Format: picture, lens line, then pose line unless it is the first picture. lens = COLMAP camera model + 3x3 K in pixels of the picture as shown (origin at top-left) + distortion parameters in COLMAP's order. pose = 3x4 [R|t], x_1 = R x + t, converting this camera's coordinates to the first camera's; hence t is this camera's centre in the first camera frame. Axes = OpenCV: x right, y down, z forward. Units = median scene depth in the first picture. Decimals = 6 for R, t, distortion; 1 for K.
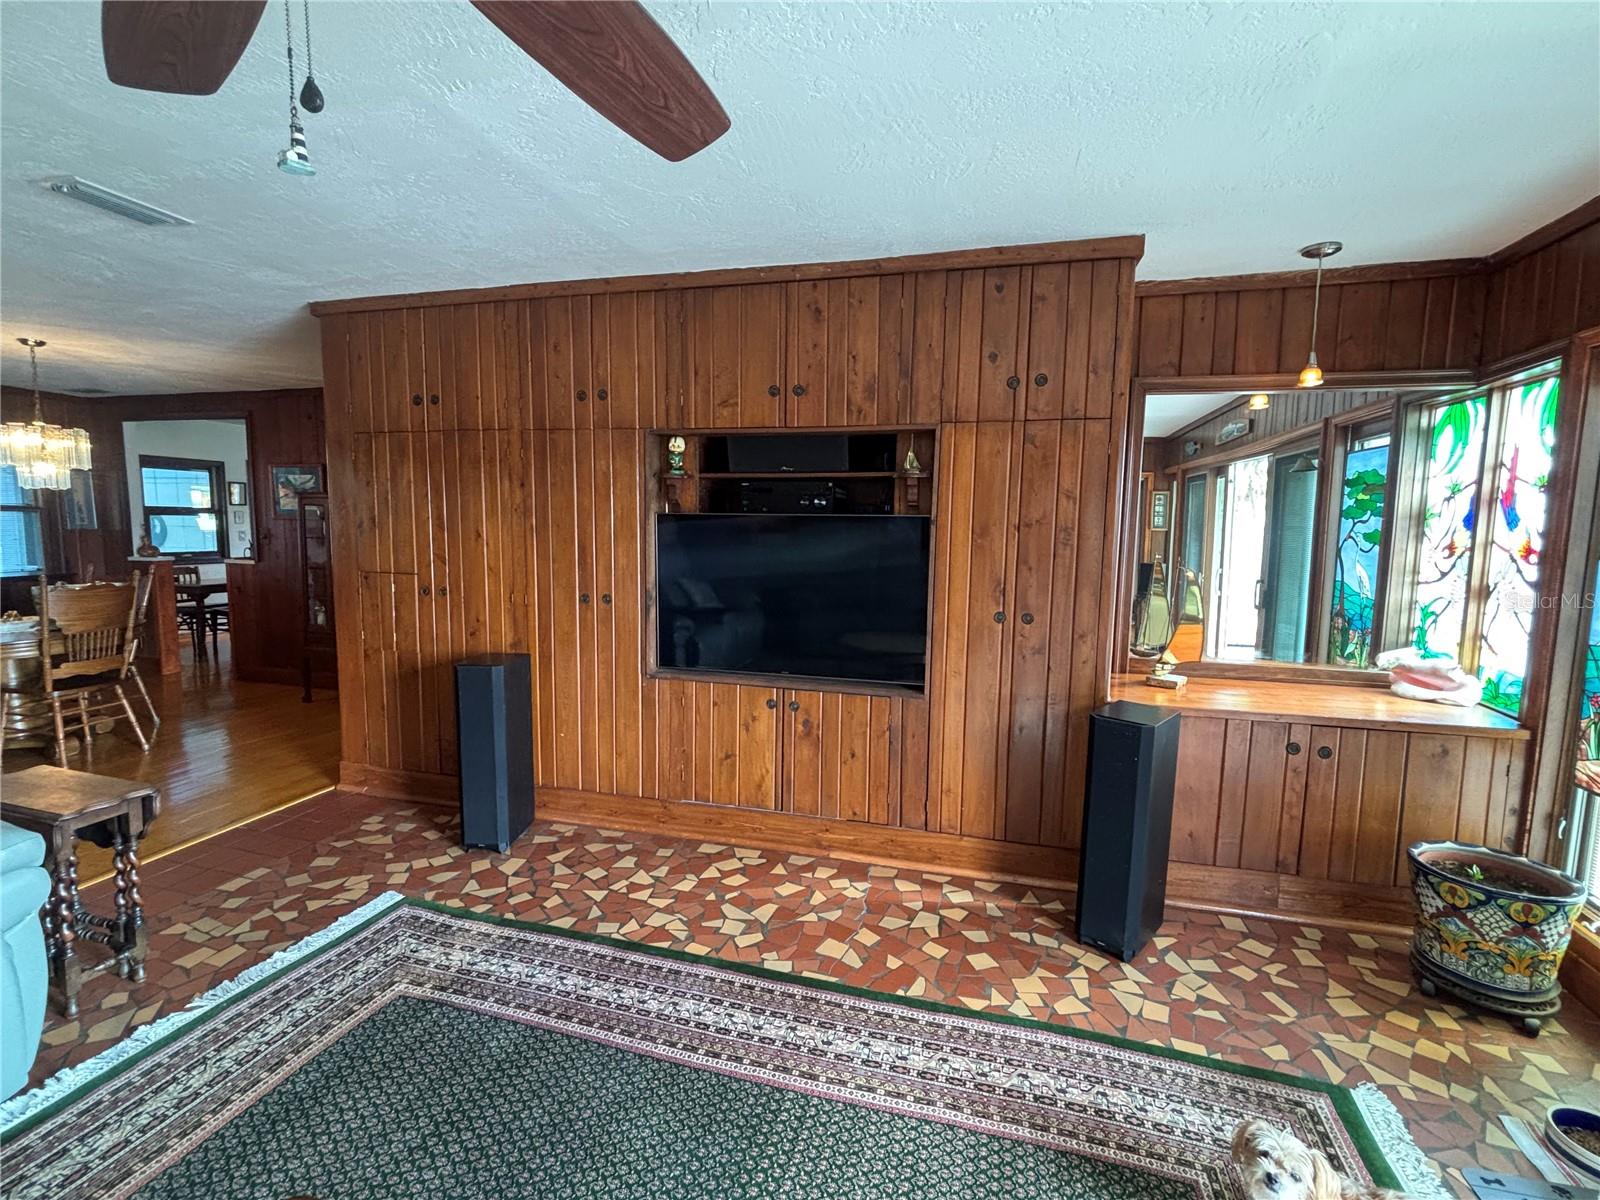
lens RADIAL K [[749.5, 0, 805.5], [0, 749.5, 595.1], [0, 0, 1]] dist [-0.010042, 0.006928]
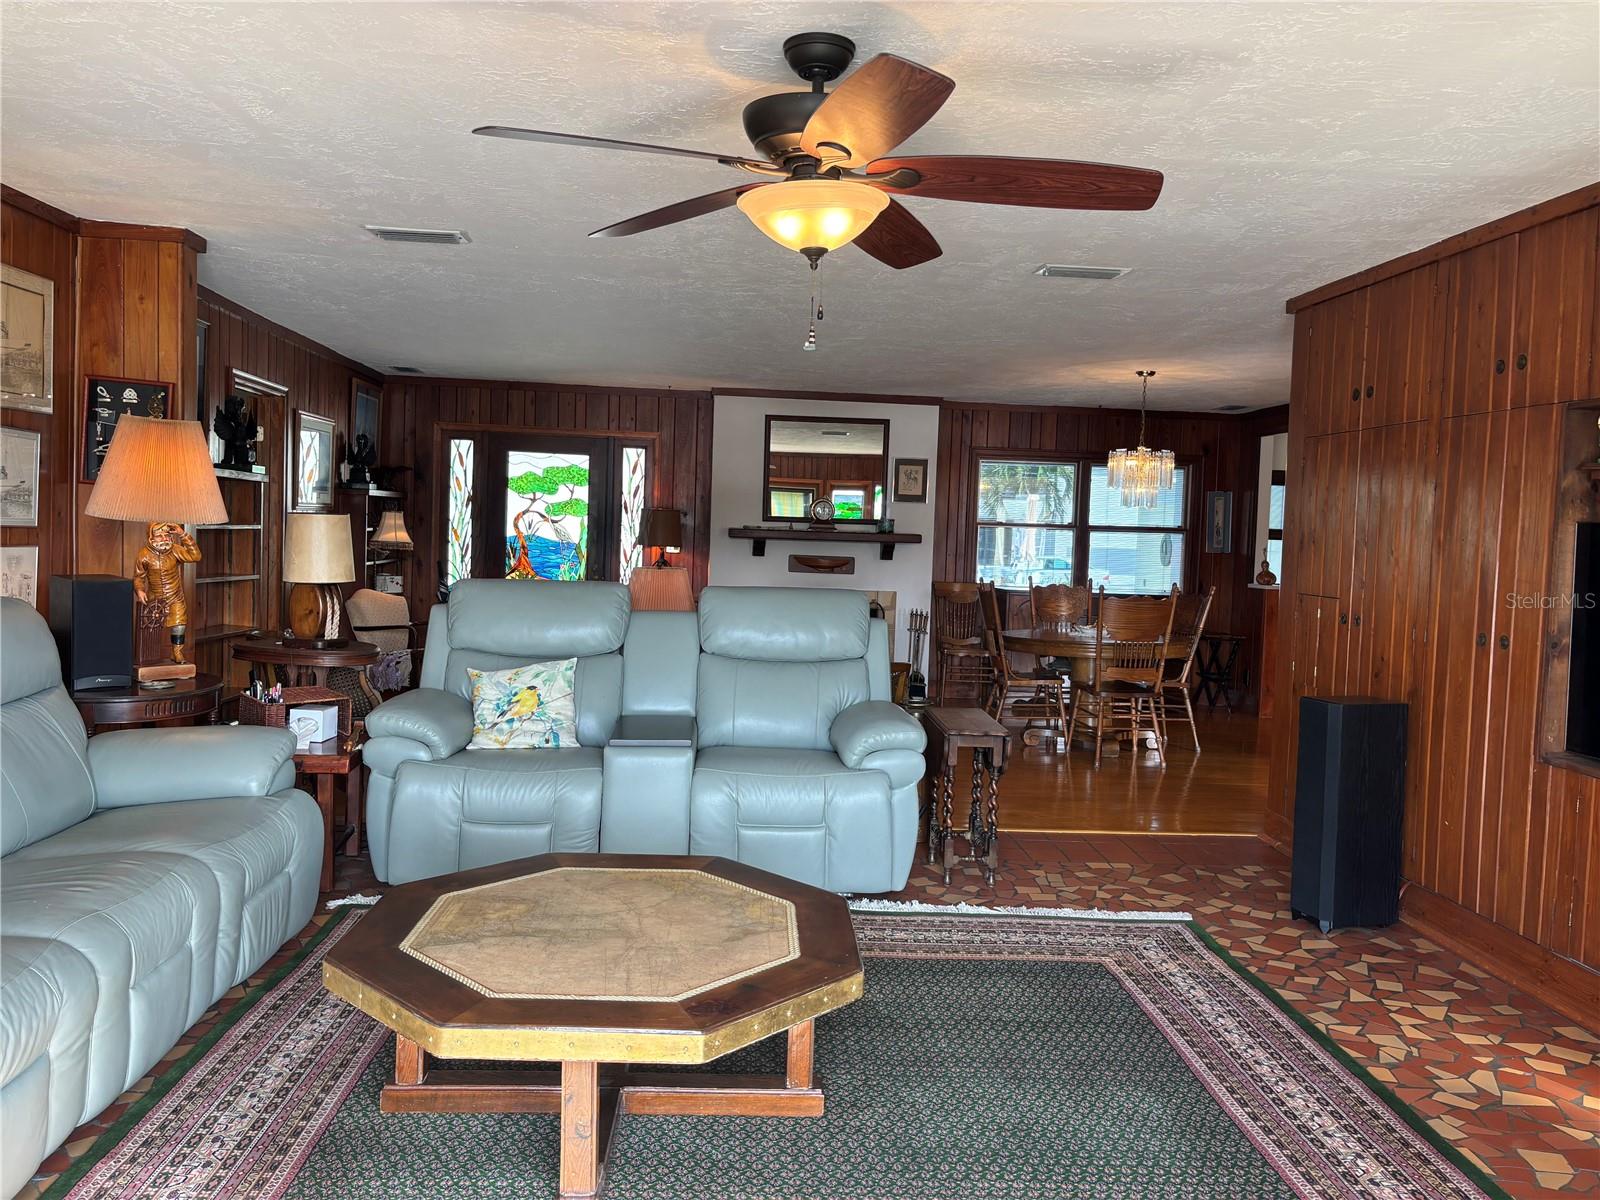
lens RADIAL K [[1227.9, 0, 806.0], [0, 1227.9, 586.2], [0, 0, 1]] dist [0.071996, -0.001460]
pose [[0.344129, 0.043604, -0.937909, 0.793562], [-0.123235, 0.992377, 0.000920, 0.041000], [0.930800, 0.115267, 0.346880, -0.061754]]
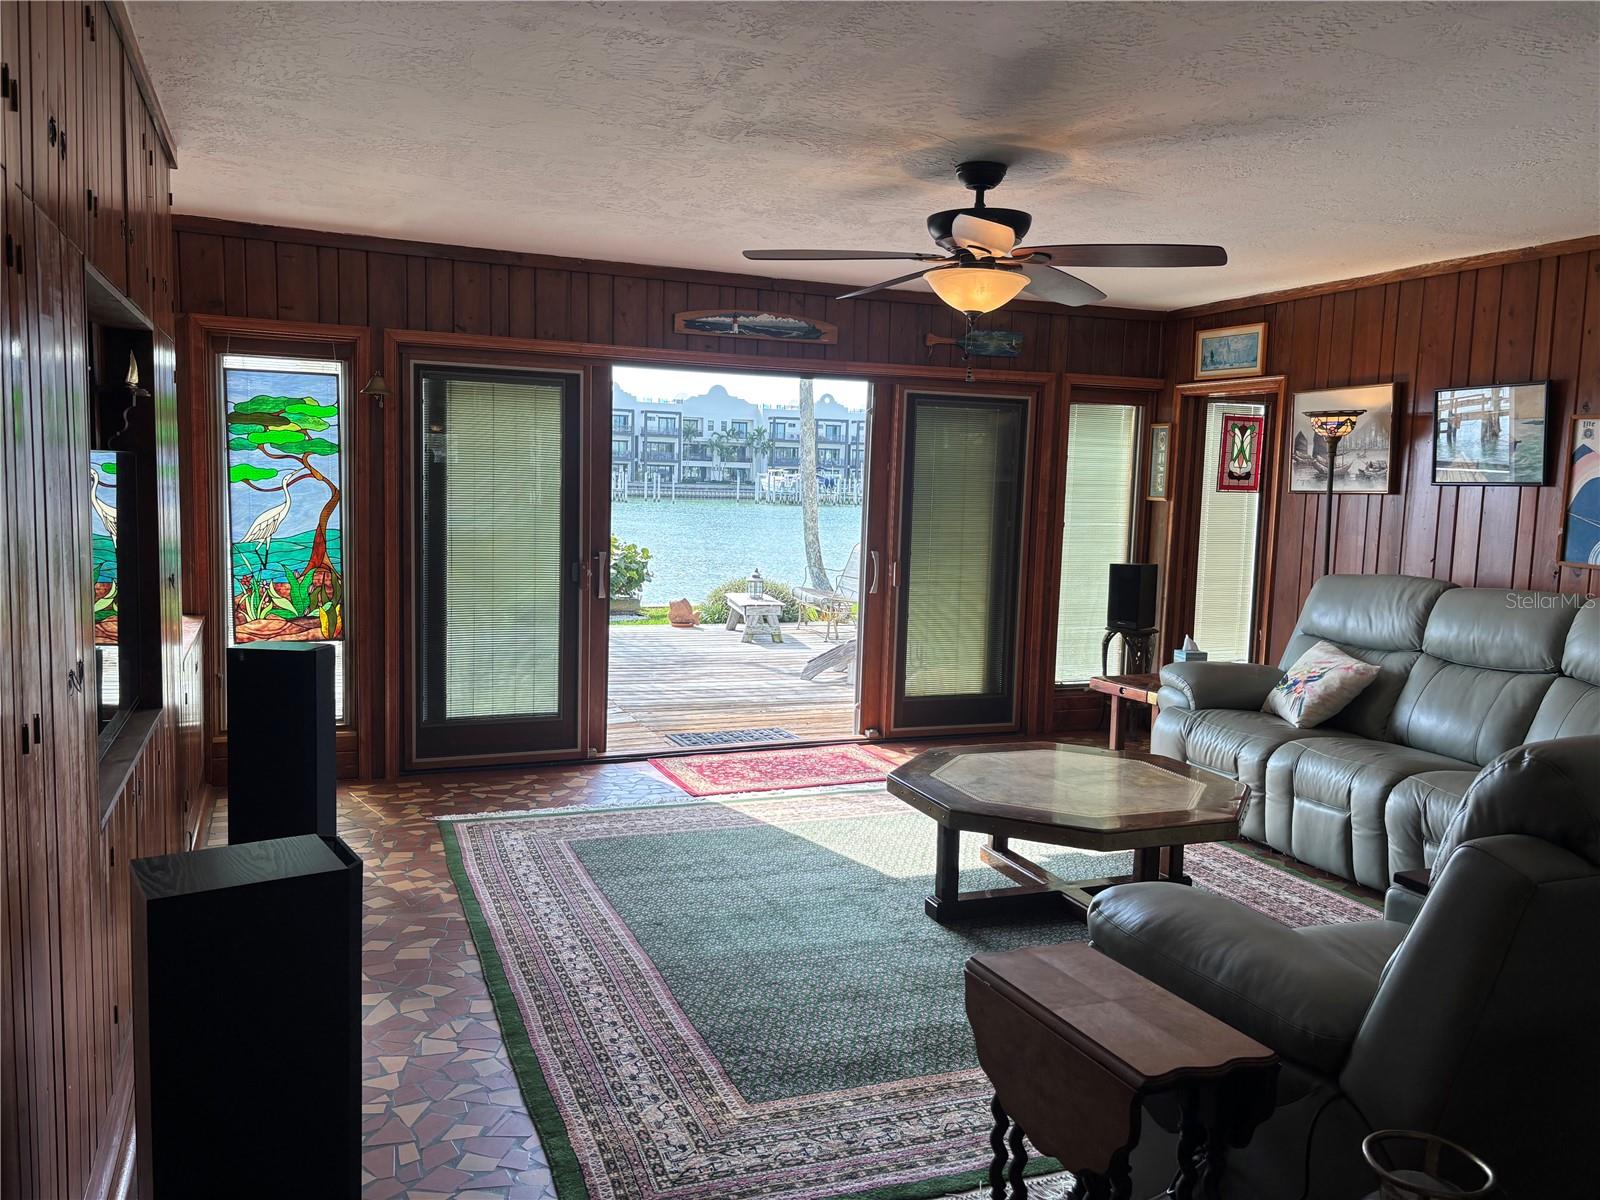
lens RADIAL K [[1210.0, 0, 800.0], [0, 1210.0, 600.0], [0, 0, 1]] dist [0.002529, -0.002686]
pose [[-0.611301, -0.109454, 0.783793, -1.234722], [0.042254, 0.984463, 0.170433, -0.151879], [-0.790270, 0.137304, -0.597178, 1.347417]]
